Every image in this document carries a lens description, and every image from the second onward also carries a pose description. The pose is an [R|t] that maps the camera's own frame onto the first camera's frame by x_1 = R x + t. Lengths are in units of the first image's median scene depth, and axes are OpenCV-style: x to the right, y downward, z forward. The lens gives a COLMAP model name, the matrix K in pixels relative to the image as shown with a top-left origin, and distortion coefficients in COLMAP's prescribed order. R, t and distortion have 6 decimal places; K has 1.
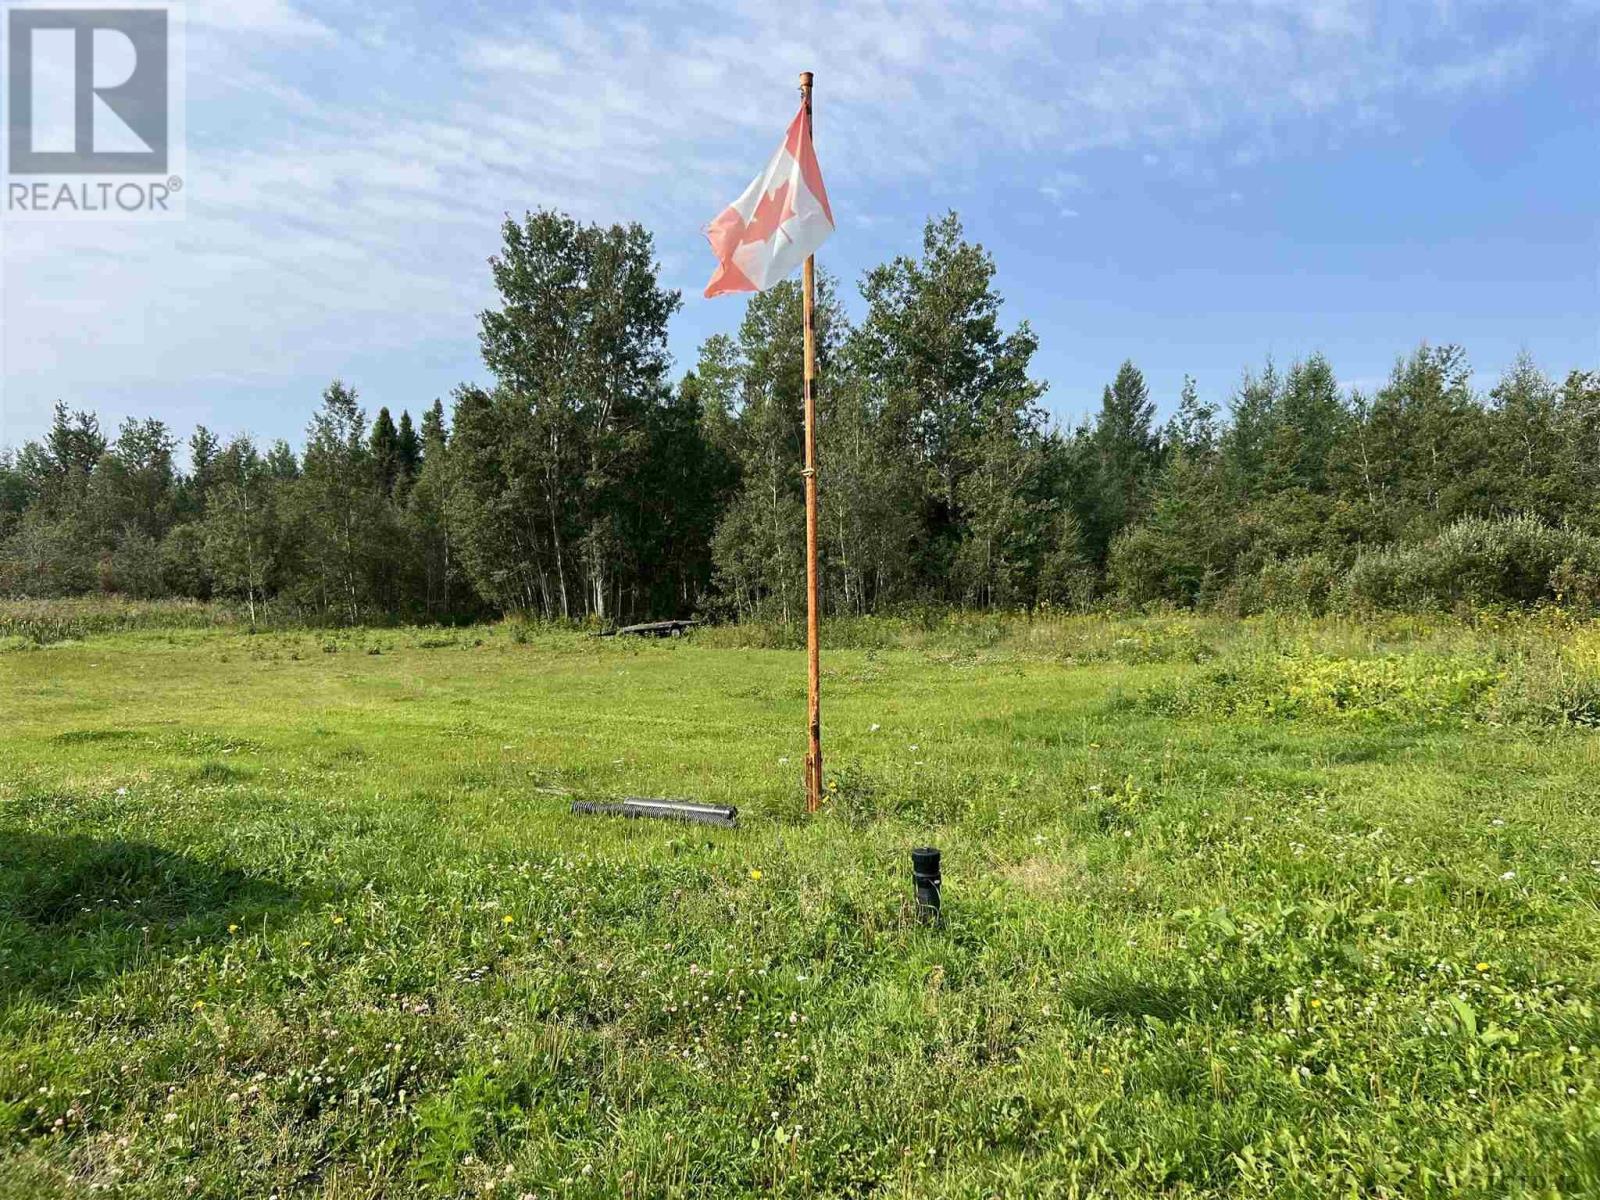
lens RADIAL K [[1209.0, 0, 803.8], [0, 1209.0, 605.1], [0, 0, 1]] dist [0.036011, -0.041479]
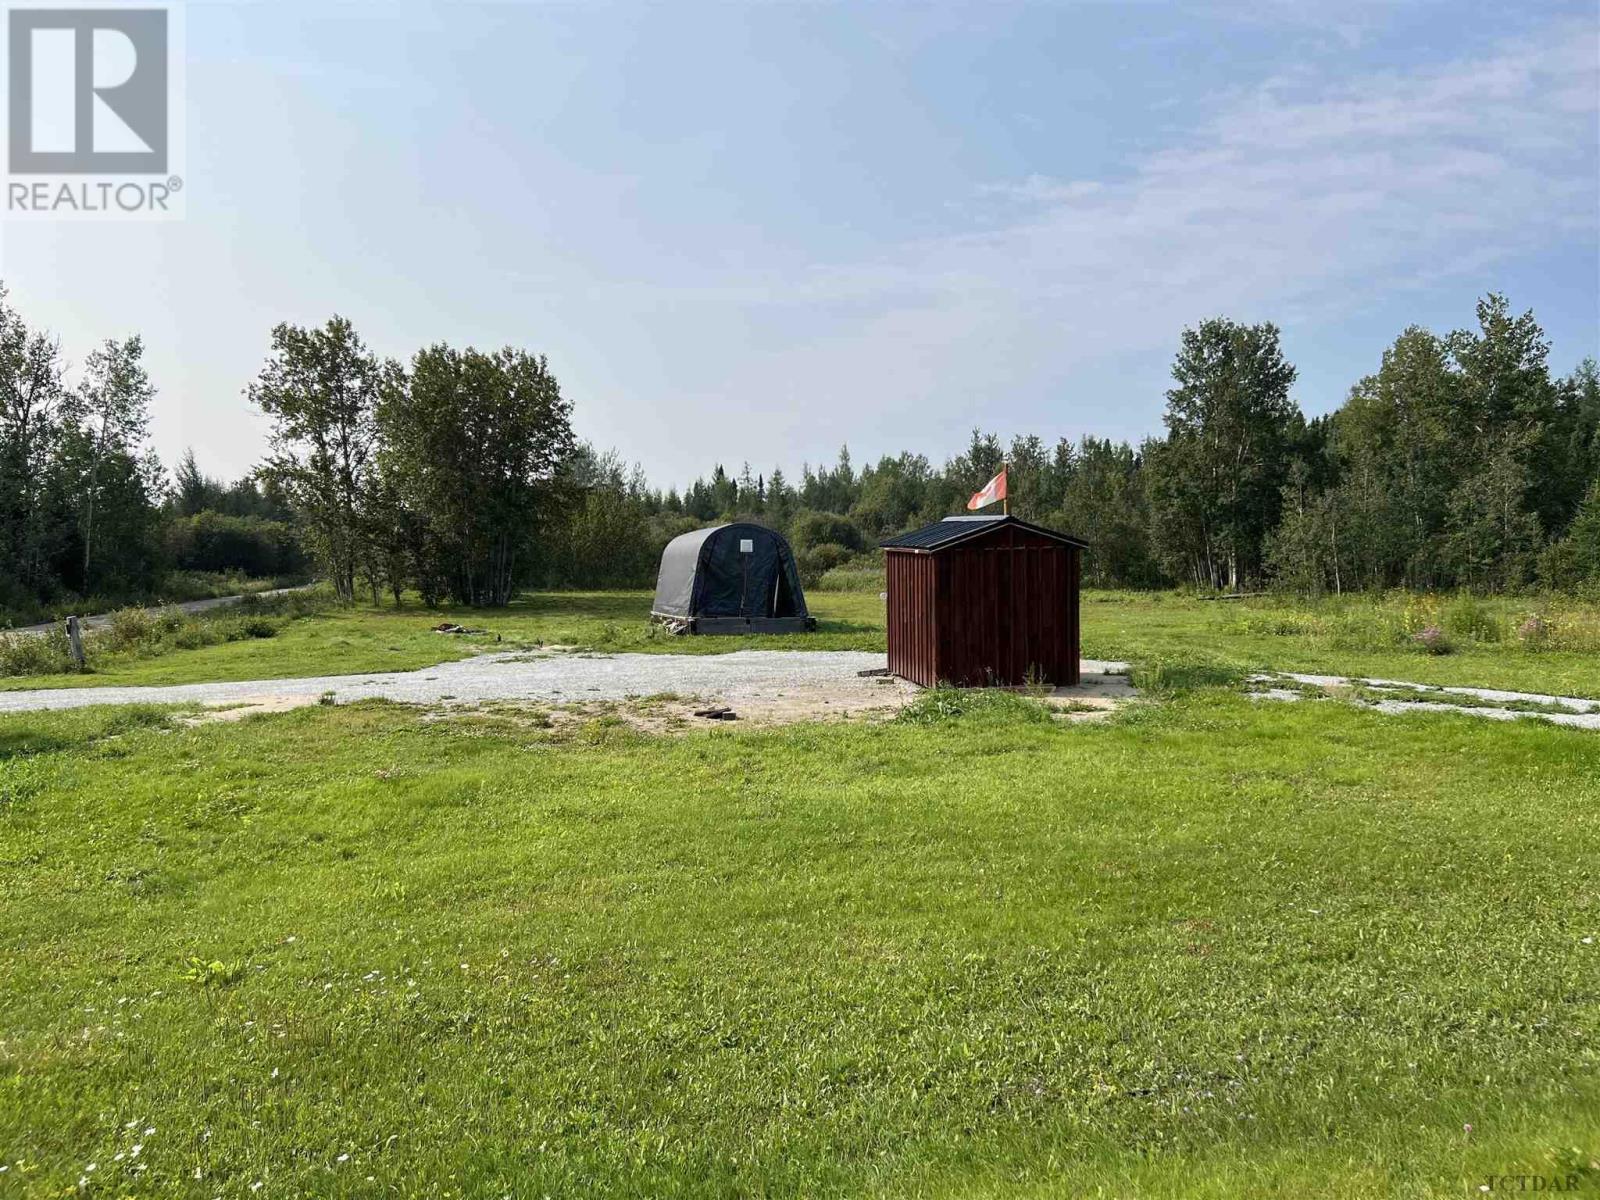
lens RADIAL K [[1209.0, 0, 798.8], [0, 1209.0, 605.0], [0, 0, 1]] dist [0.036011, -0.041479]
pose [[0.749901, 0.040128, -0.660332, 0.426825], [-0.019065, 0.999055, 0.039061, -0.017753], [0.661275, -0.016703, 0.749957, -0.497141]]
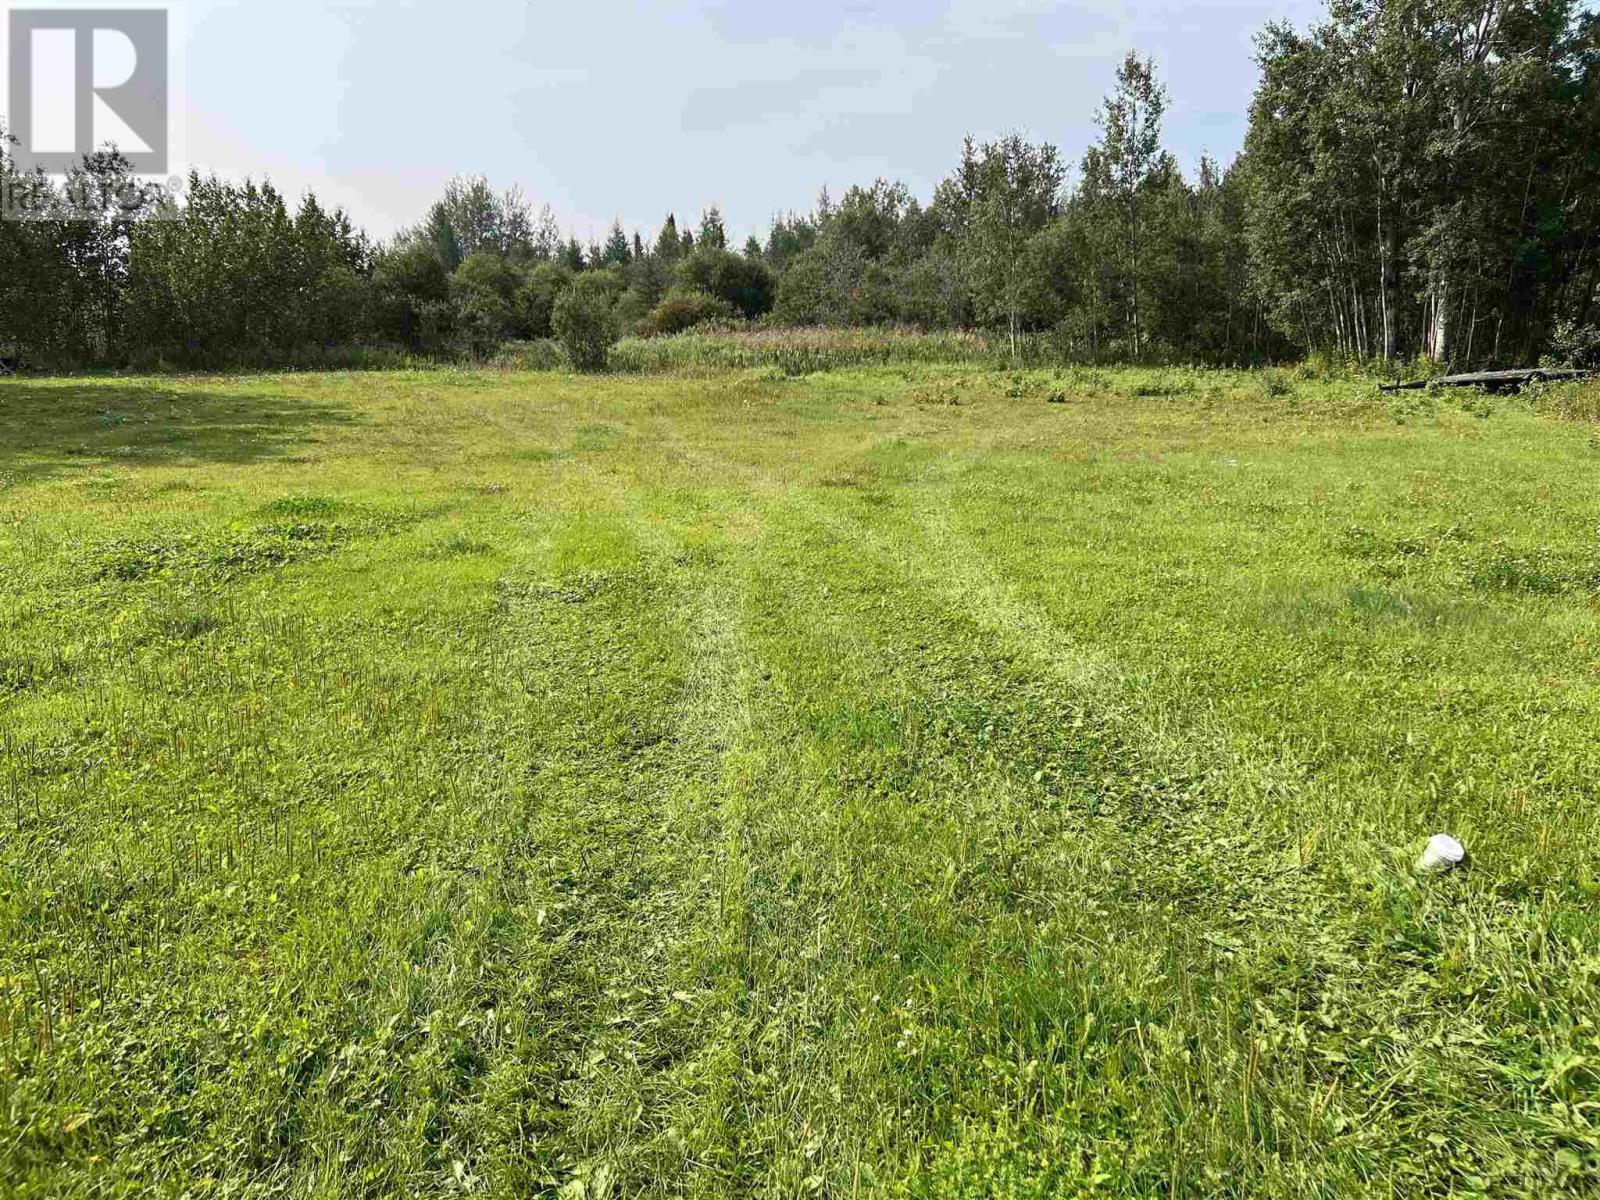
lens RADIAL K [[1209.0, 0, 800.1], [0, 1209.0, 590.7], [0, 0, 1]] dist [0.036011, -0.041479]
pose [[0.736209, 0.148602, -0.660237, 0.038605], [-0.013061, 0.978533, 0.205678, 0.001050], [0.676628, -0.142798, 0.722346, 0.245128]]
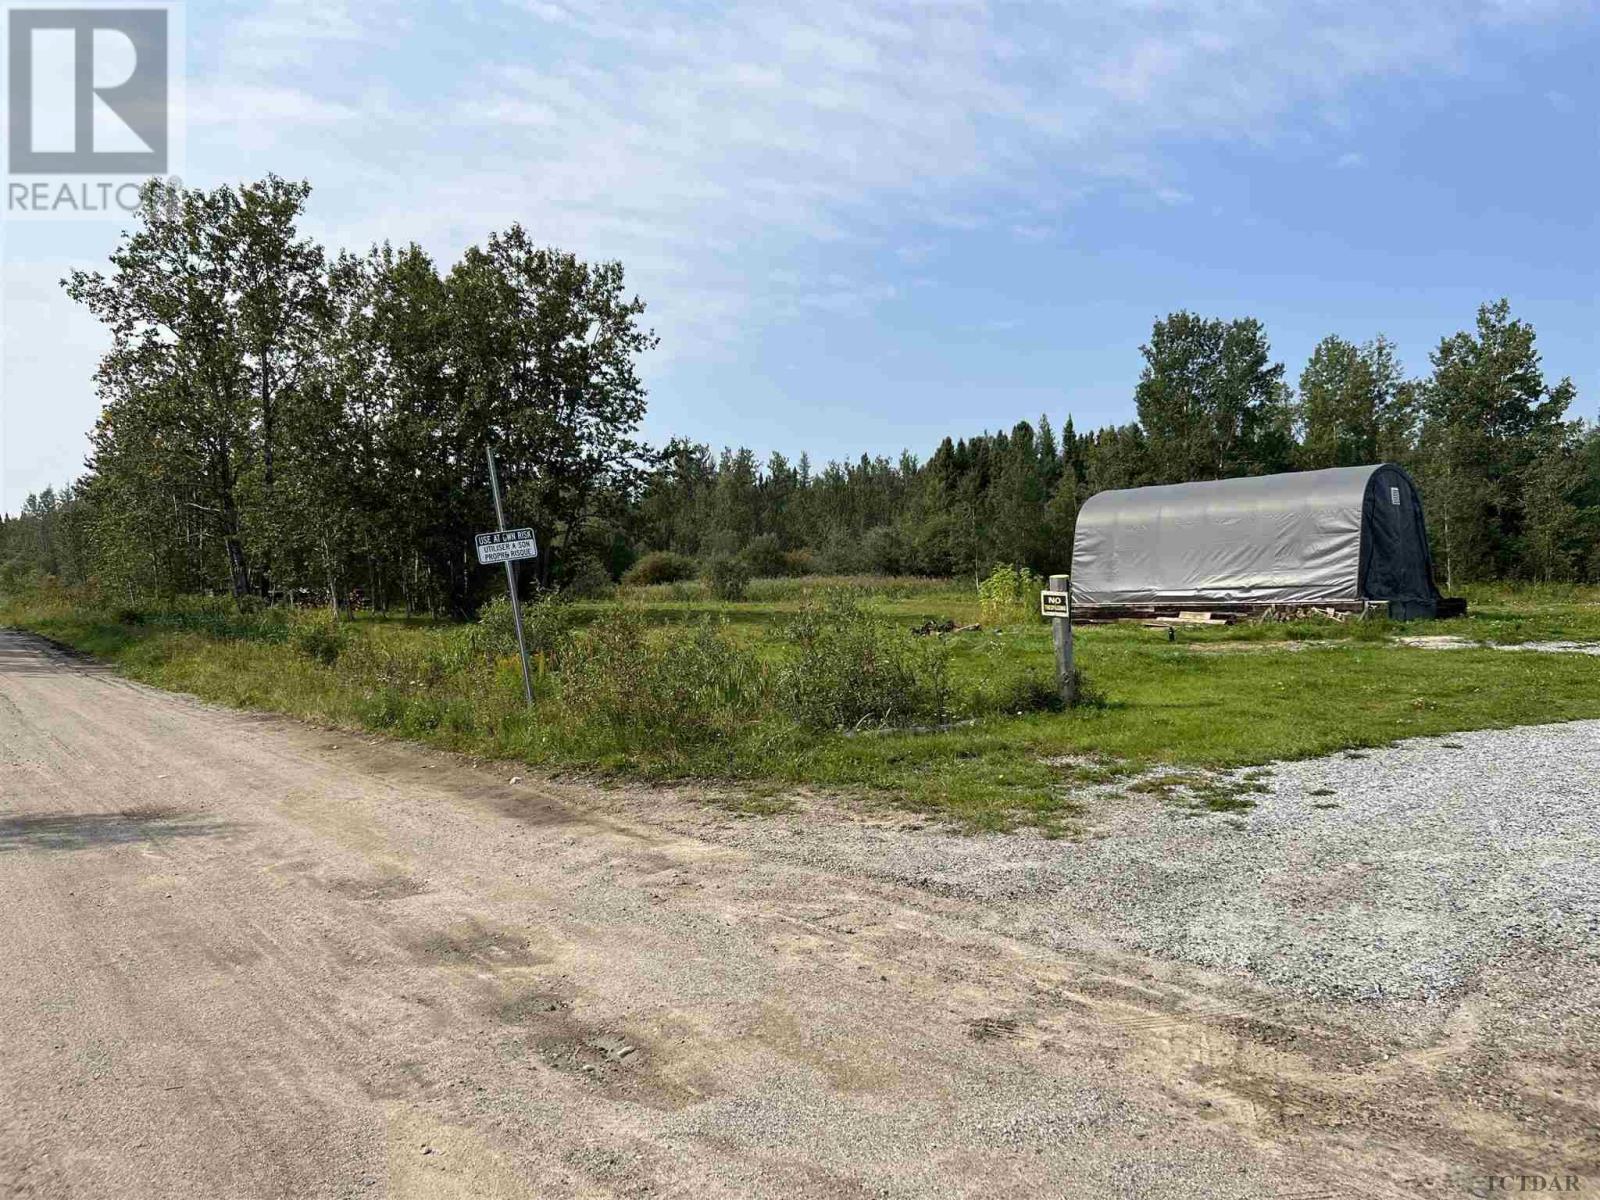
lens RADIAL K [[1209.0, 0, 779.7], [0, 1209.0, 591.1], [0, 0, 1]] dist [0.036011, -0.041479]
pose [[0.956841, 0.005934, -0.290553, -0.252222], [-0.008541, 0.999934, -0.007705, 0.027435], [0.290488, 0.009854, 0.956828, -0.549646]]
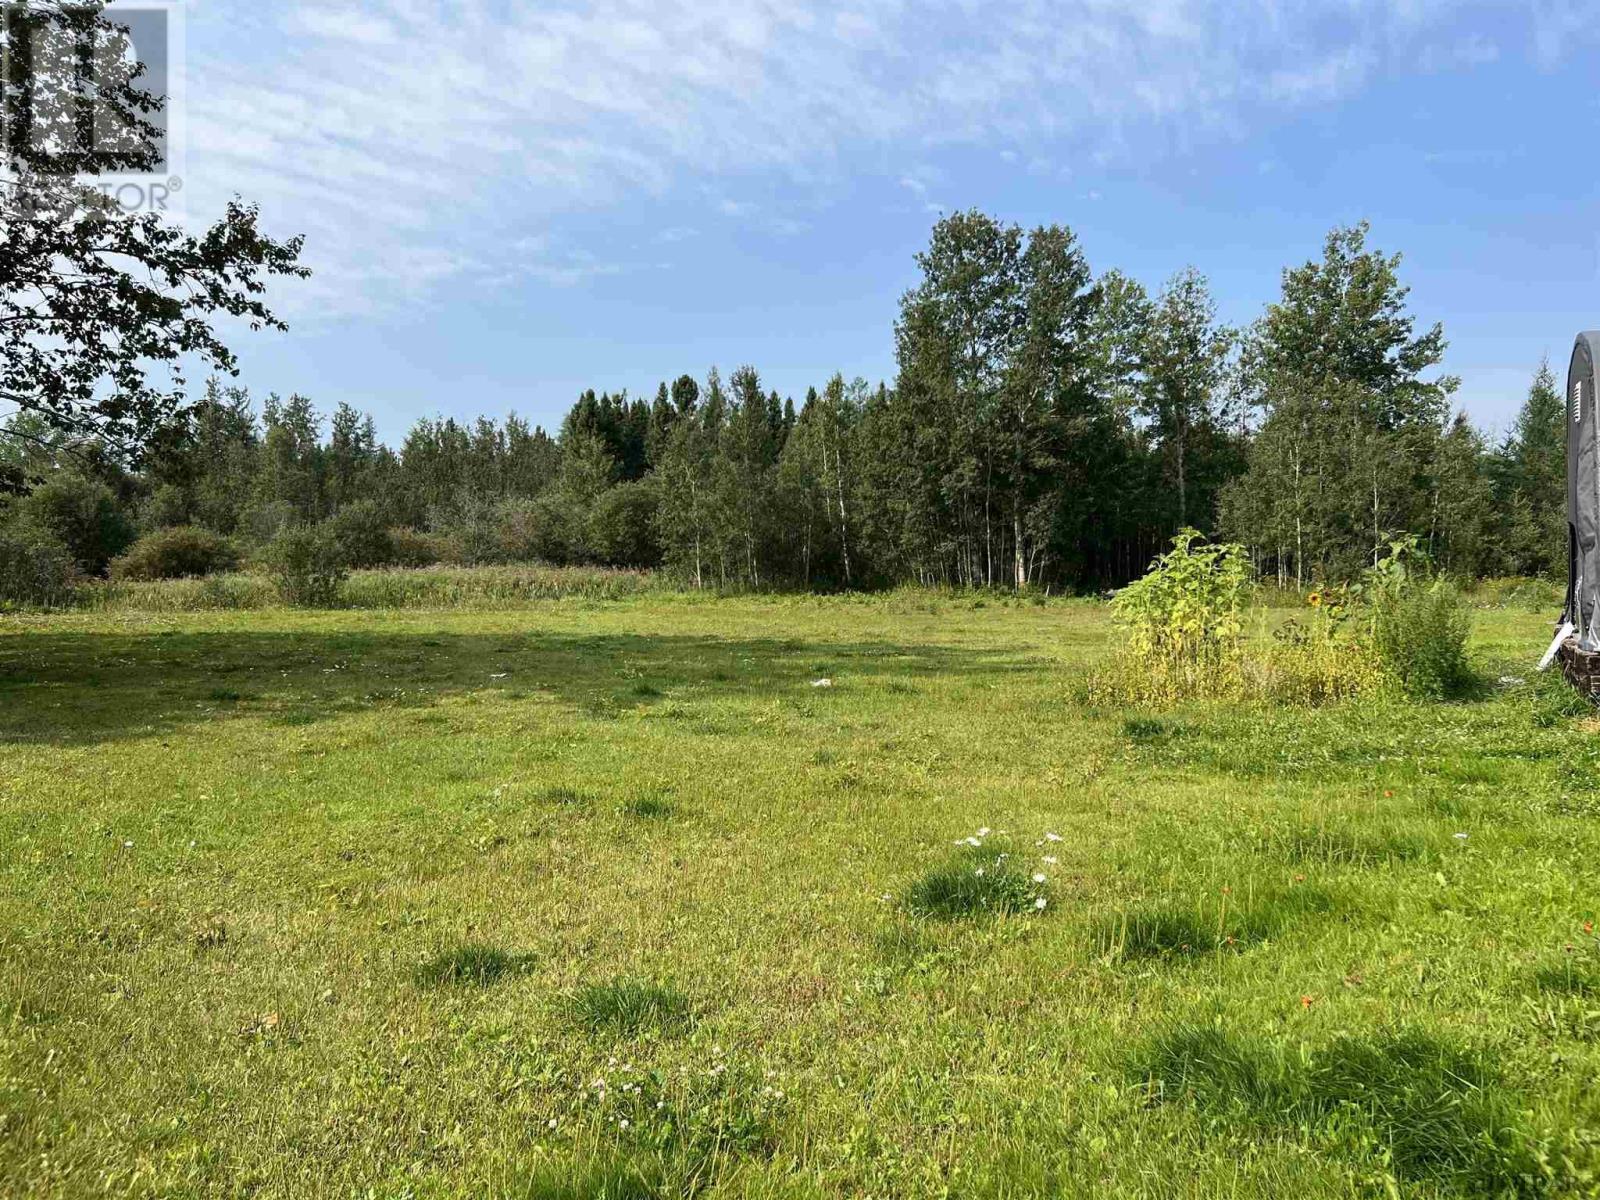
lens RADIAL K [[1209.0, 0, 799.6], [0, 1209.0, 592.1], [0, 0, 1]] dist [0.036011, -0.041479]
pose [[0.996386, 0.004247, 0.084840, -0.461807], [-0.004027, 0.999988, -0.002772, 0.019177], [-0.084851, 0.002420, 0.996391, -0.065445]]
